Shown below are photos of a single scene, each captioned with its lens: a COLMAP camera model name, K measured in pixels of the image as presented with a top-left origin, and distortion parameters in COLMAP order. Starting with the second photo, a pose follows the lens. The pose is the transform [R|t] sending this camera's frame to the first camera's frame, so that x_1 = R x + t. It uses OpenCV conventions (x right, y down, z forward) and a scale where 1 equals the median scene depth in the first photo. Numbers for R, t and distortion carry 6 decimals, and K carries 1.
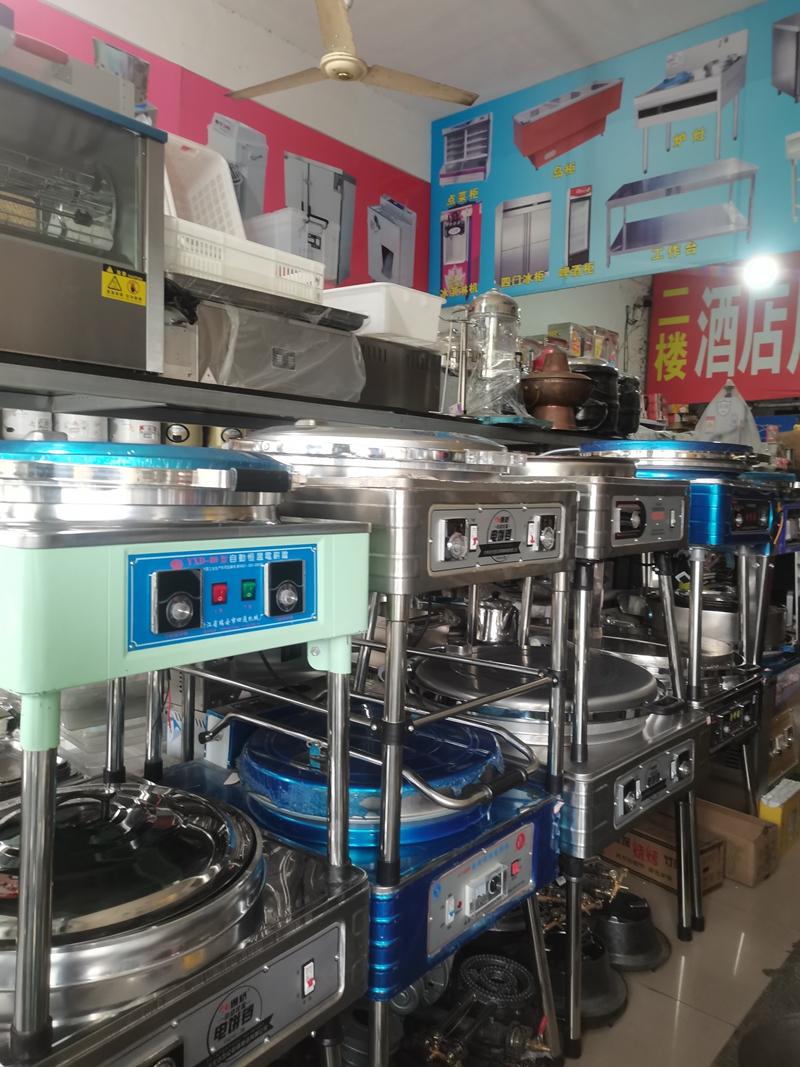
lens RADIAL K [[812.9, 0, 396.3], [0, 812.9, 532.3], [0, 0, 1]] dist [0.050183, -0.040375]
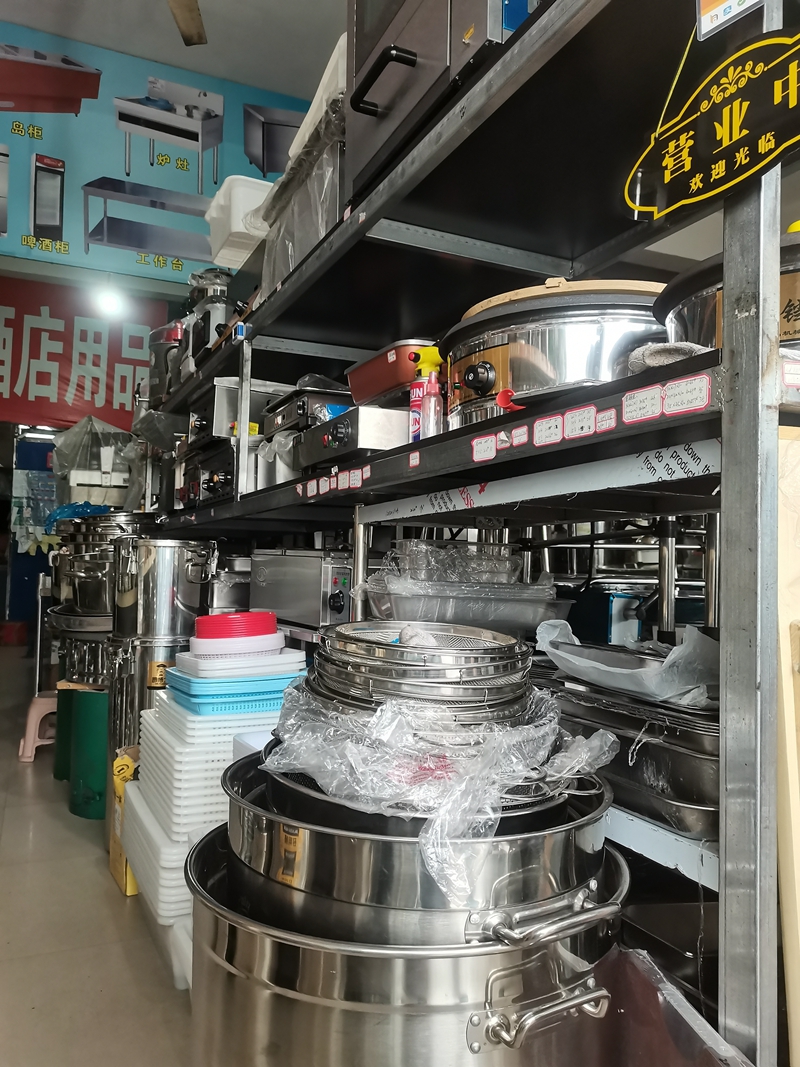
lens RADIAL K [[817.9, 0, 400.0], [0, 817.9, 533.5], [0, 0, 1]] dist [0.052970, -0.039507]
pose [[0.424086, 0.025554, 0.905261, -0.510354], [0.045839, 0.997715, -0.049637, 0.073745], [-0.904461, 0.062546, 0.421945, 0.325825]]
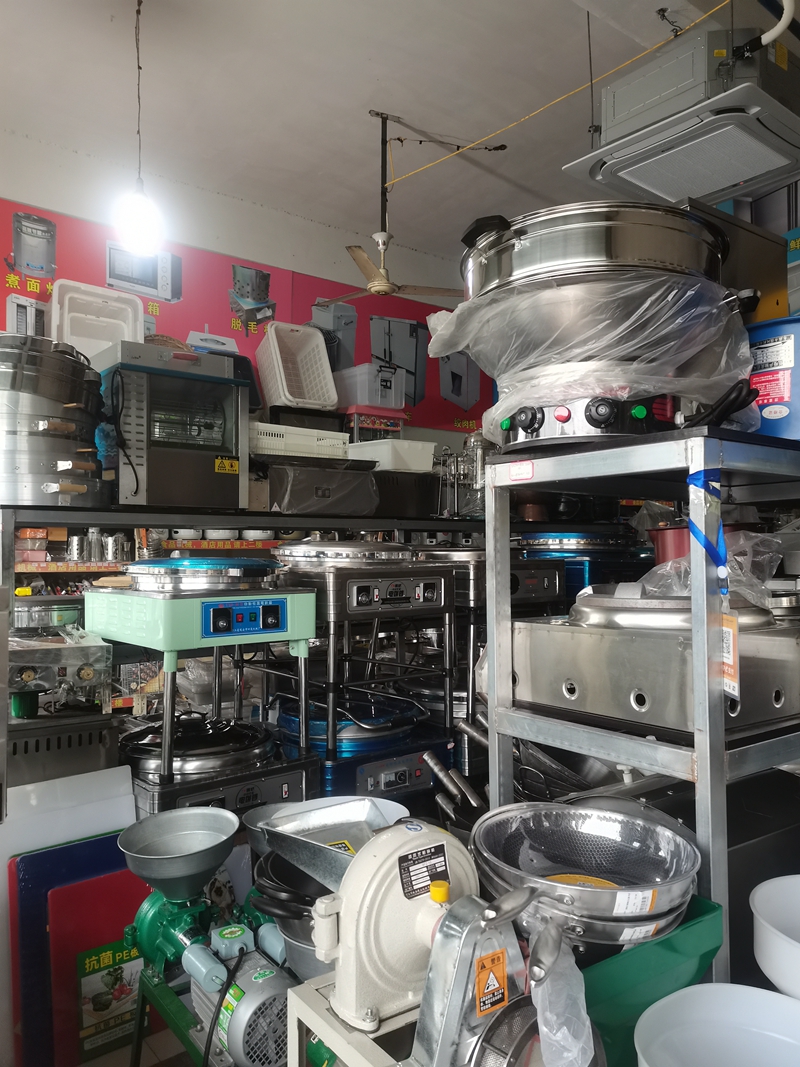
lens RADIAL K [[812.9, 0, 396.3], [0, 812.9, 532.3], [0, 0, 1]] dist [0.050183, -0.040375]
pose [[0.981782, -0.032541, -0.187203, 0.162630], [0.016606, 0.996151, -0.086067, 0.008194], [0.189283, 0.081390, 0.978544, -0.306085]]
